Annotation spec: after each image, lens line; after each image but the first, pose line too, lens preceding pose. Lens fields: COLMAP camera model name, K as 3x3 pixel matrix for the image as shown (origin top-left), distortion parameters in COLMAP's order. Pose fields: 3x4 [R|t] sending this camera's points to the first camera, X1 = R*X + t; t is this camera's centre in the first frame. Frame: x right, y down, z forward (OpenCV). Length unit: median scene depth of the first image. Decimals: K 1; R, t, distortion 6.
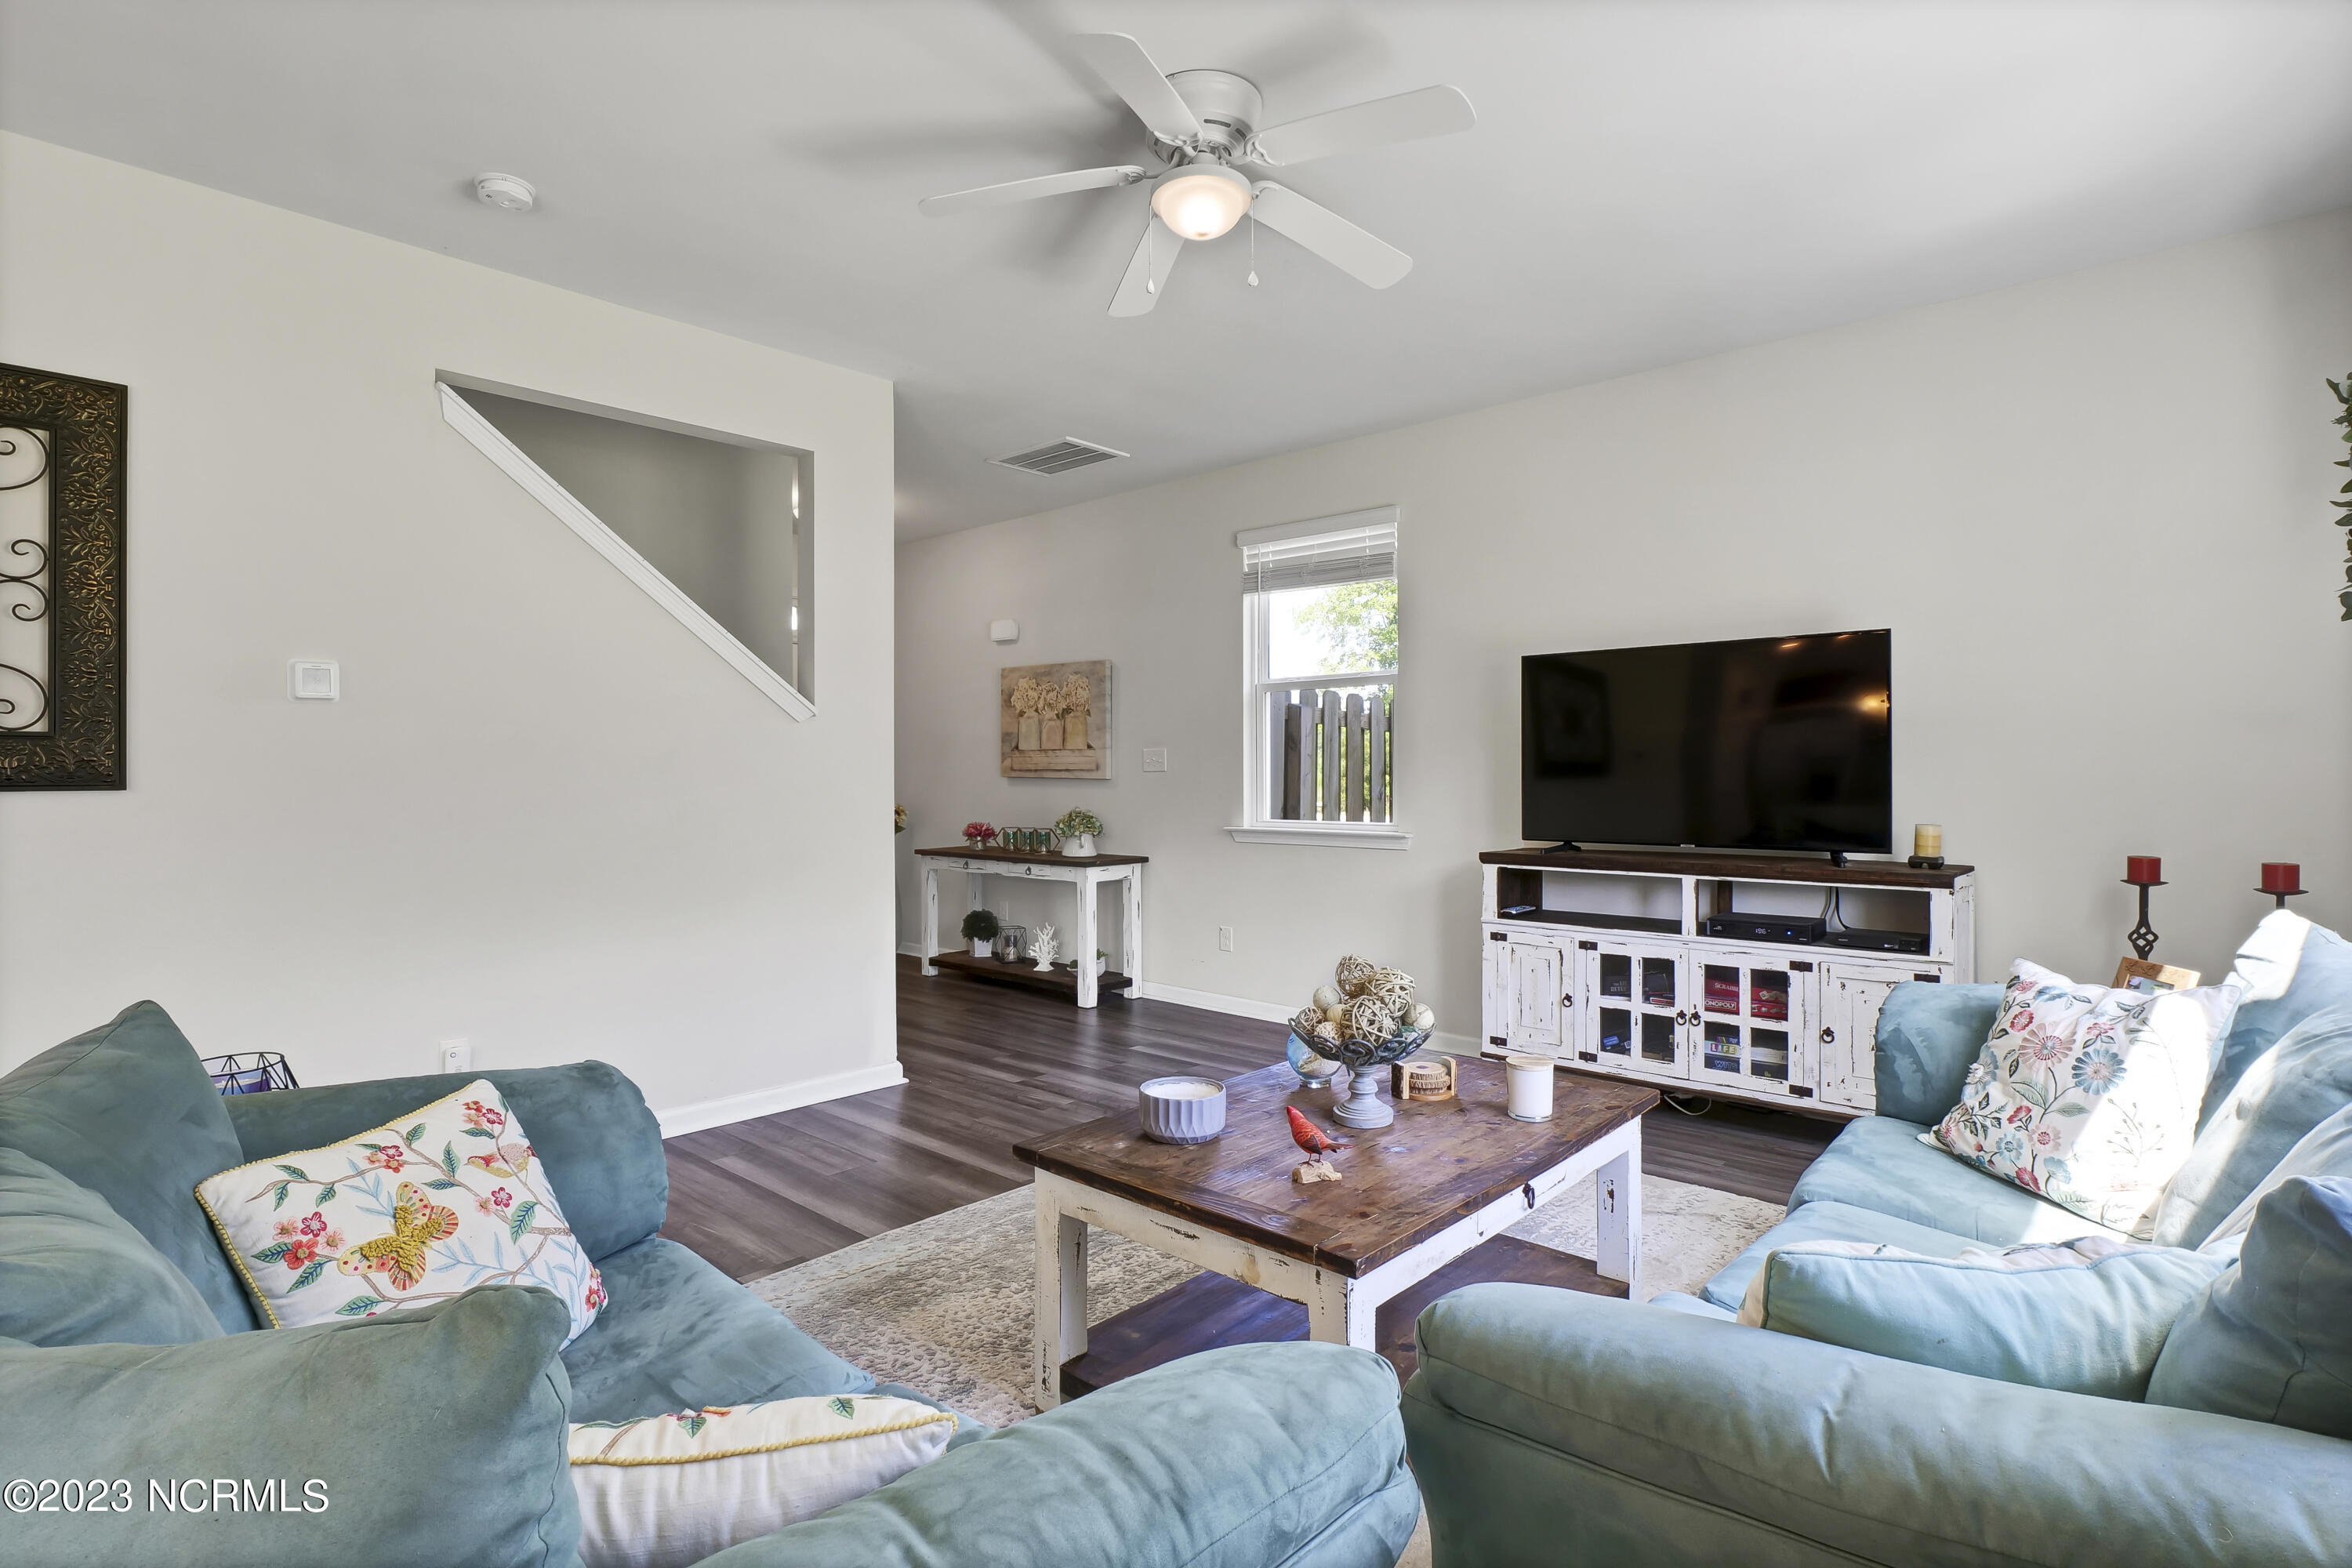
lens RADIAL K [[1162.7, 0, 1176.0], [0, 1162.7, 784.0], [0, 0, 1]] dist [-0.002252, -0.000354]
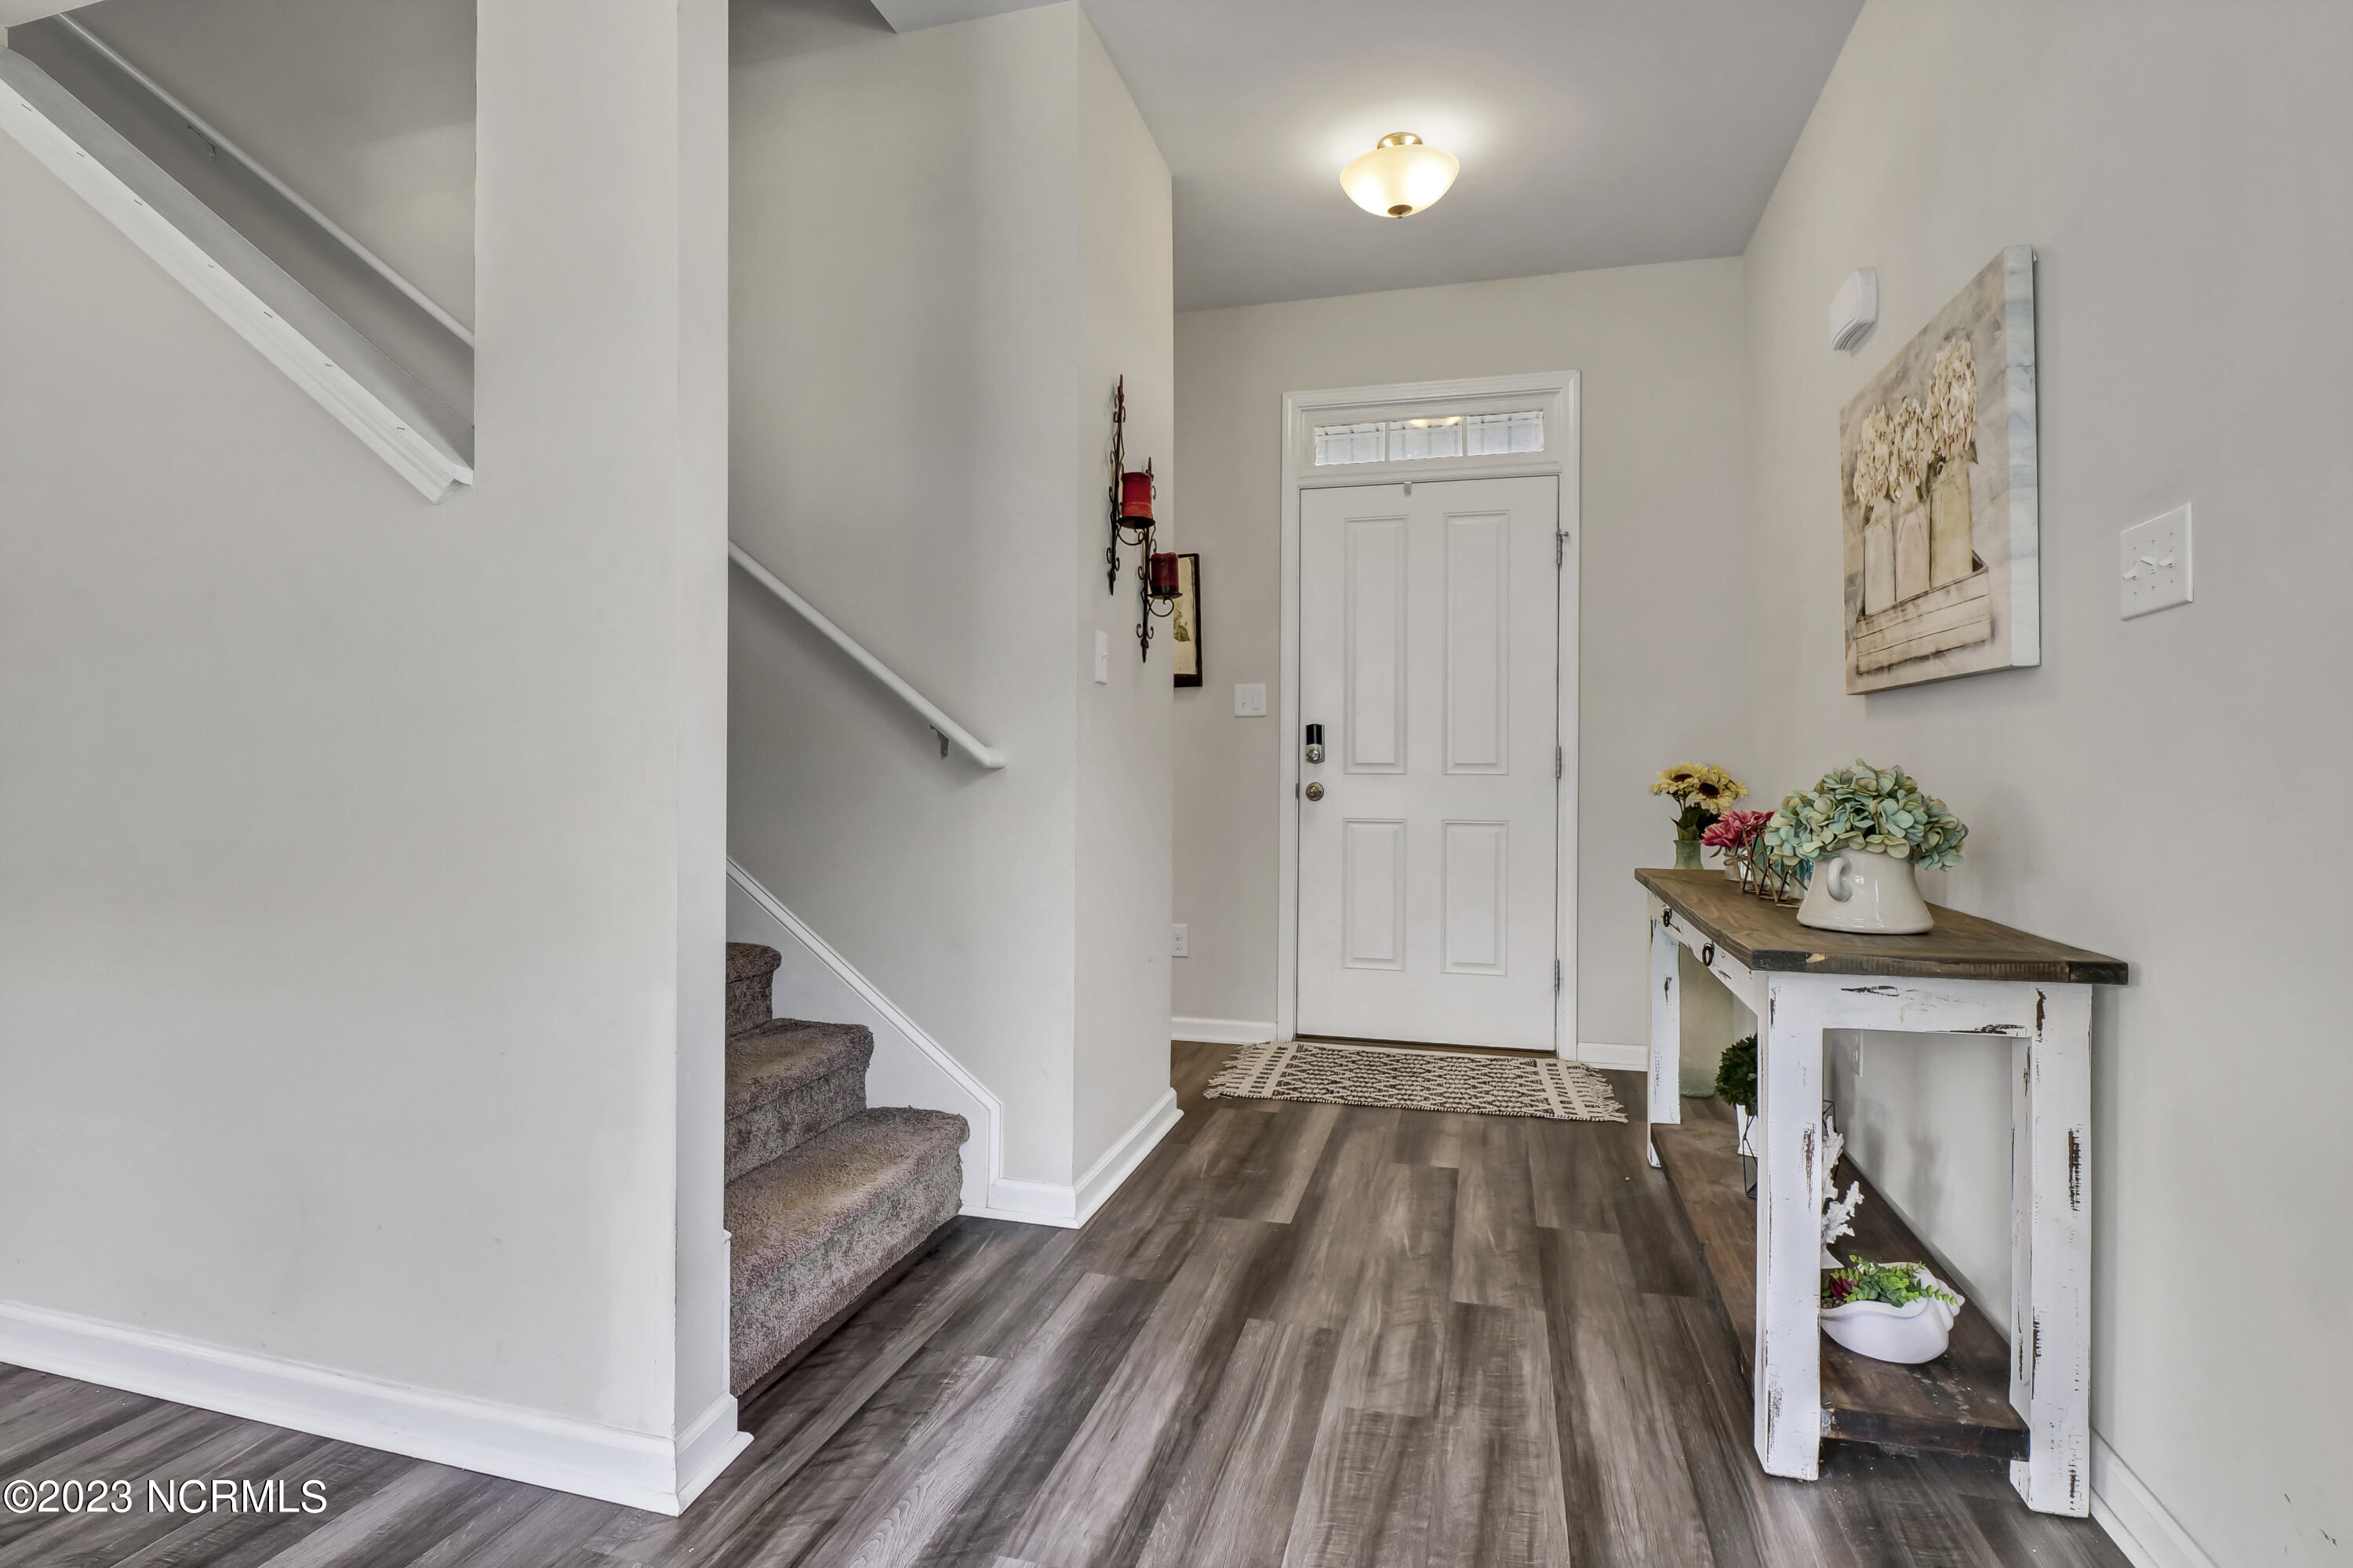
lens RADIAL K [[1163.2, 0, 1176.5], [0, 1163.2, 784.0], [0, 0, 1]] dist [-0.002252, -0.000354]
pose [[0.449238, 0.010060, -0.893356, 0.104331], [-0.008105, 0.999941, 0.007184, 0.024671], [0.893375, 0.004013, 0.449293, 0.714376]]
